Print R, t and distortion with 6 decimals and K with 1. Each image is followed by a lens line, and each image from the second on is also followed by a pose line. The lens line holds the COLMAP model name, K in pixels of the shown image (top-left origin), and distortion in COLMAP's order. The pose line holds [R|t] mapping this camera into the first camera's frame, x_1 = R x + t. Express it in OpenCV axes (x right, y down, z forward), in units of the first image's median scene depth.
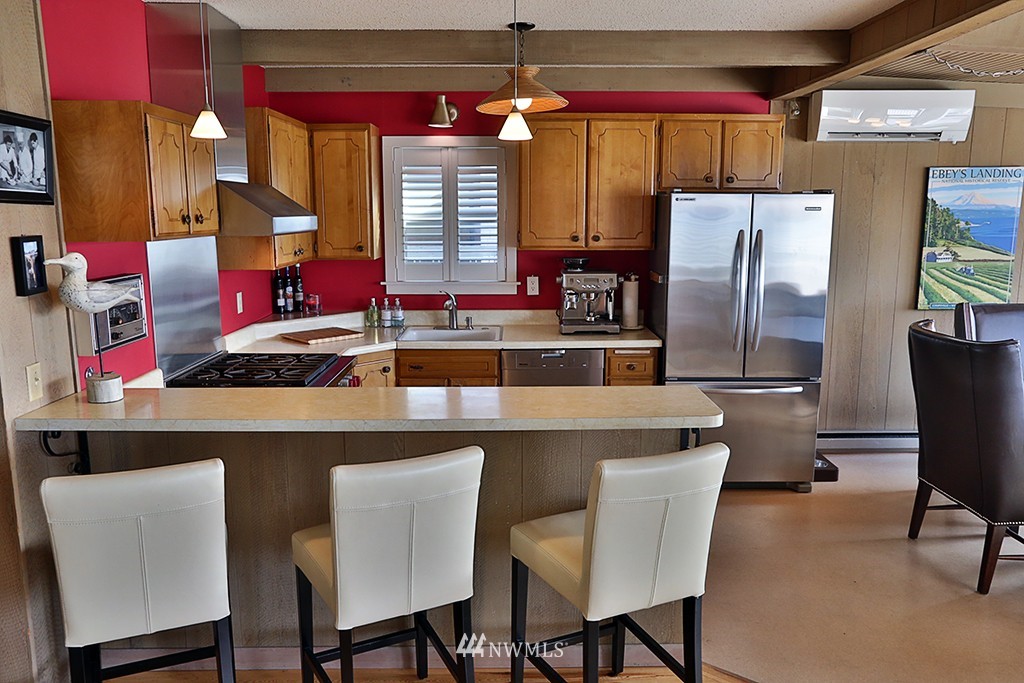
lens RADIAL K [[723.3, 0, 514.1], [0, 723.3, 326.2], [0, 0, 1]] dist [-0.094041, -0.000424]
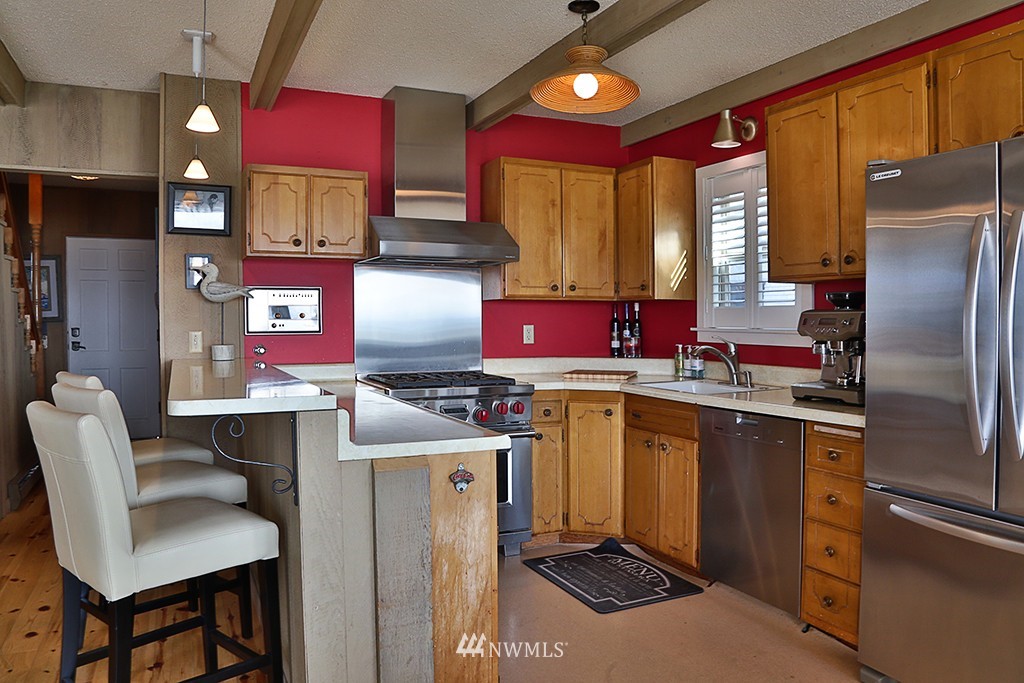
lens RADIAL K [[723.3, 0, 514.1], [0, 723.3, 326.2], [0, 0, 1]] dist [-0.094041, -0.000424]
pose [[0.412191, 0.010297, -0.911039, 0.558935], [-0.140668, 0.988665, -0.052470, 0.015781], [0.900173, 0.149782, 0.408967, 0.446311]]
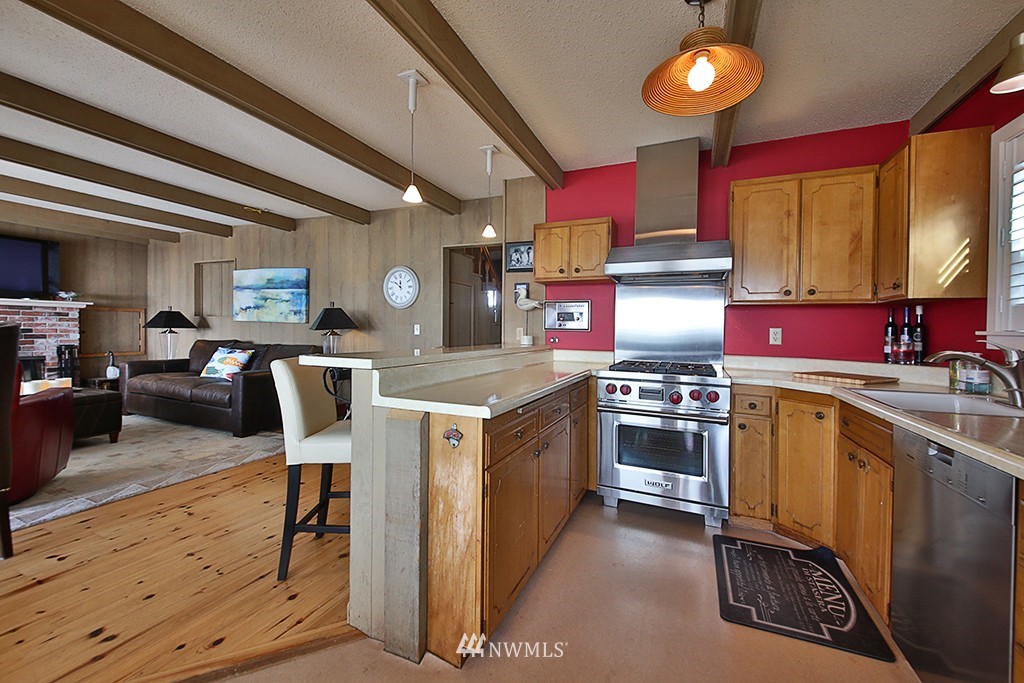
lens RADIAL K [[405.1, 0, 523.9], [0, 405.1, 336.8], [0, 0, 1]] dist [0.027434, -0.013791]
pose [[-0.402742, 0.009234, -0.915267, 0.399493], [-0.156134, 0.984601, 0.078637, -0.016503], [0.901898, 0.174575, -0.395098, 0.770815]]
